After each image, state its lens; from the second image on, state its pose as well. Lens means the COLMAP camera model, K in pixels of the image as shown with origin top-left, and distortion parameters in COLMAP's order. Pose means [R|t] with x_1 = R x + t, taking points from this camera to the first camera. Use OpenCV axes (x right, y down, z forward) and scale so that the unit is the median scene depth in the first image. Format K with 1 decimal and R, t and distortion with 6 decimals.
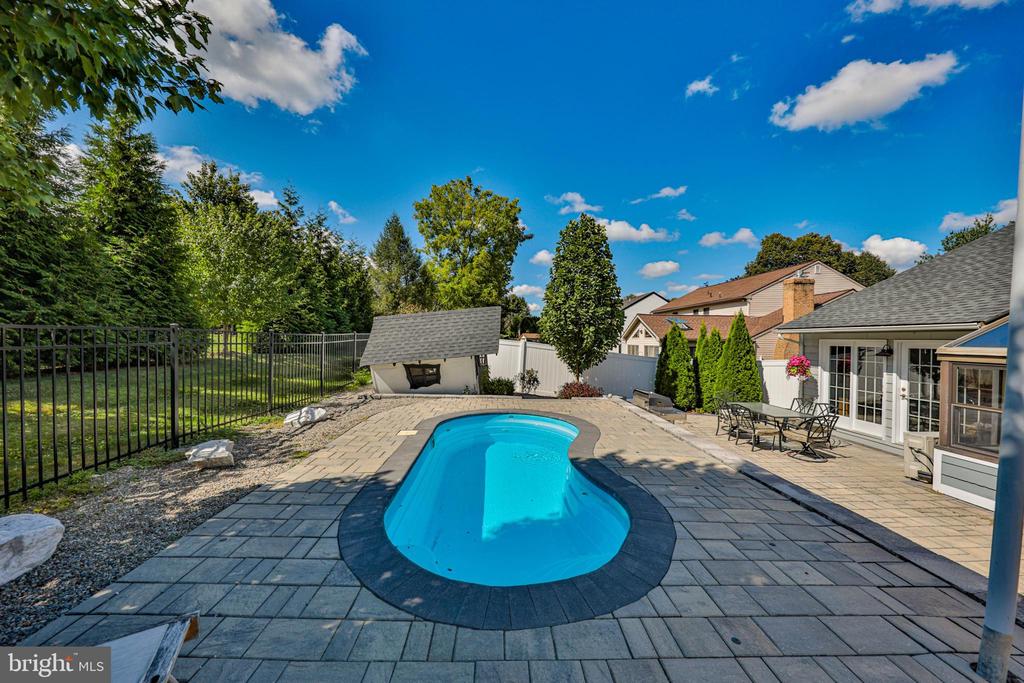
lens RADIAL K [[364.0, 0, 512.0], [0, 364.0, 341.5], [0, 0, 1]] dist [0.000474, -0.000047]
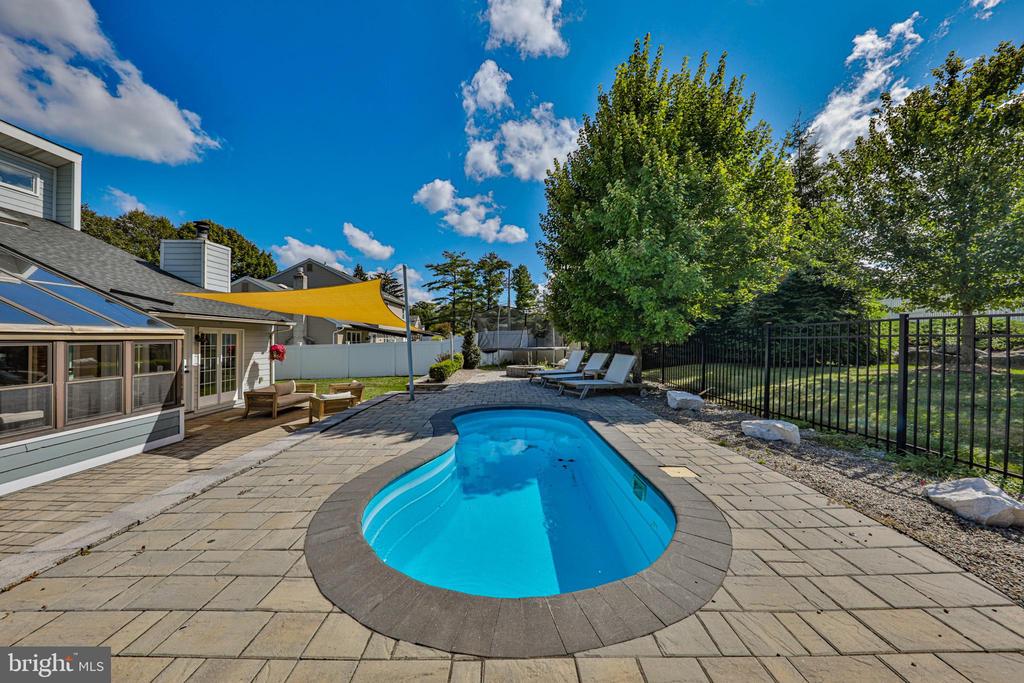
lens RADIAL K [[357.2, 0, 520.0], [0, 357.2, 334.2], [0, 0, 1]] dist [-0.004182, -0.000447]
pose [[-0.999809, -0.018570, -0.006153, -0.001965], [-0.018524, 0.999800, -0.007531, 0.014223], [0.006292, -0.007415, -0.999953, 0.826921]]
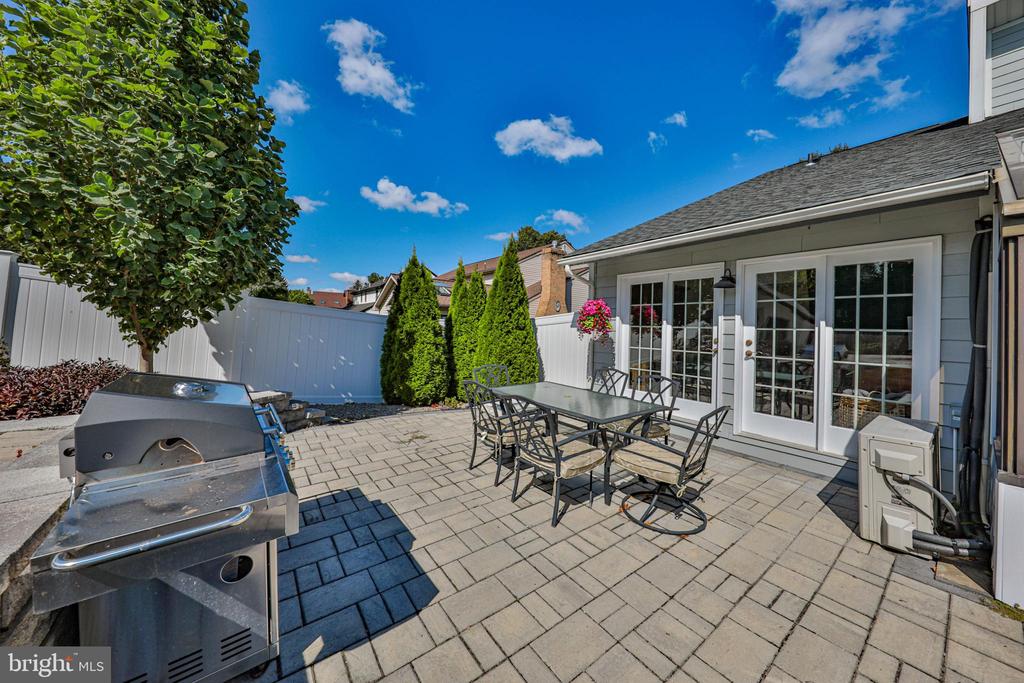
lens RADIAL K [[351.8, 0, 530.5], [0, 351.8, 328.2], [0, 0, 1]] dist [-0.001431, -0.000233]
pose [[0.798546, 0.004196, 0.601919, 0.308591], [-0.009126, 0.999945, 0.005136, 0.075569], [-0.601864, -0.009595, 0.798541, 0.527605]]
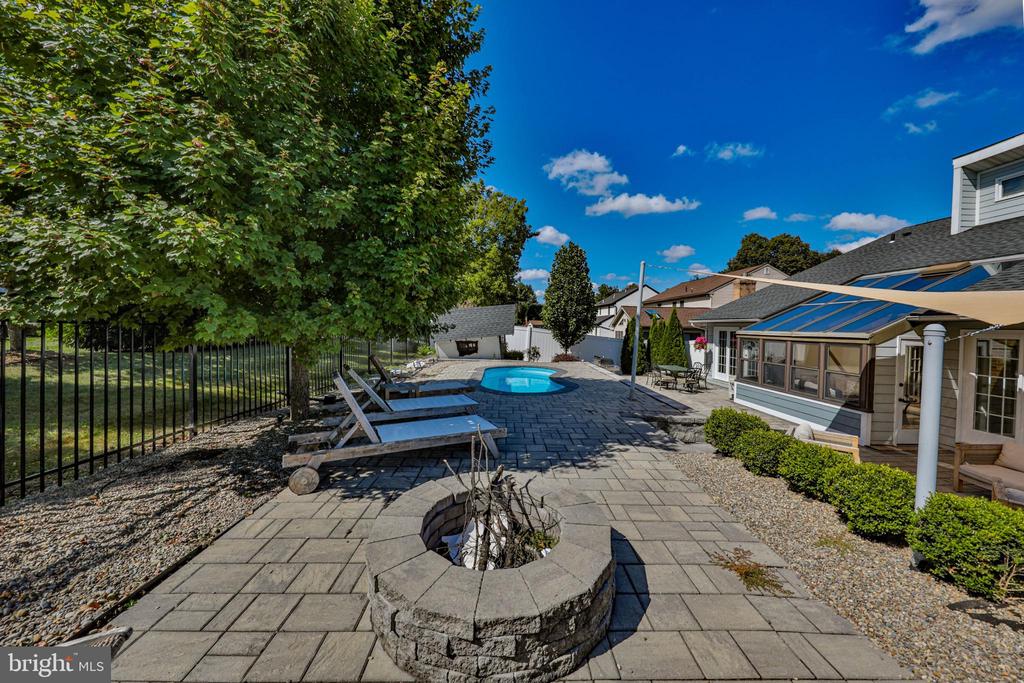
lens RADIAL K [[357.2, 0, 520.0], [0, 357.2, 334.2], [0, 0, 1]] dist [-0.004182, -0.000447]
pose [[0.999980, 0.005080, 0.003851, -0.015178], [-0.005143, 0.999848, 0.016630, 0.004464], [-0.003766, -0.016650, 0.999854, -0.504343]]
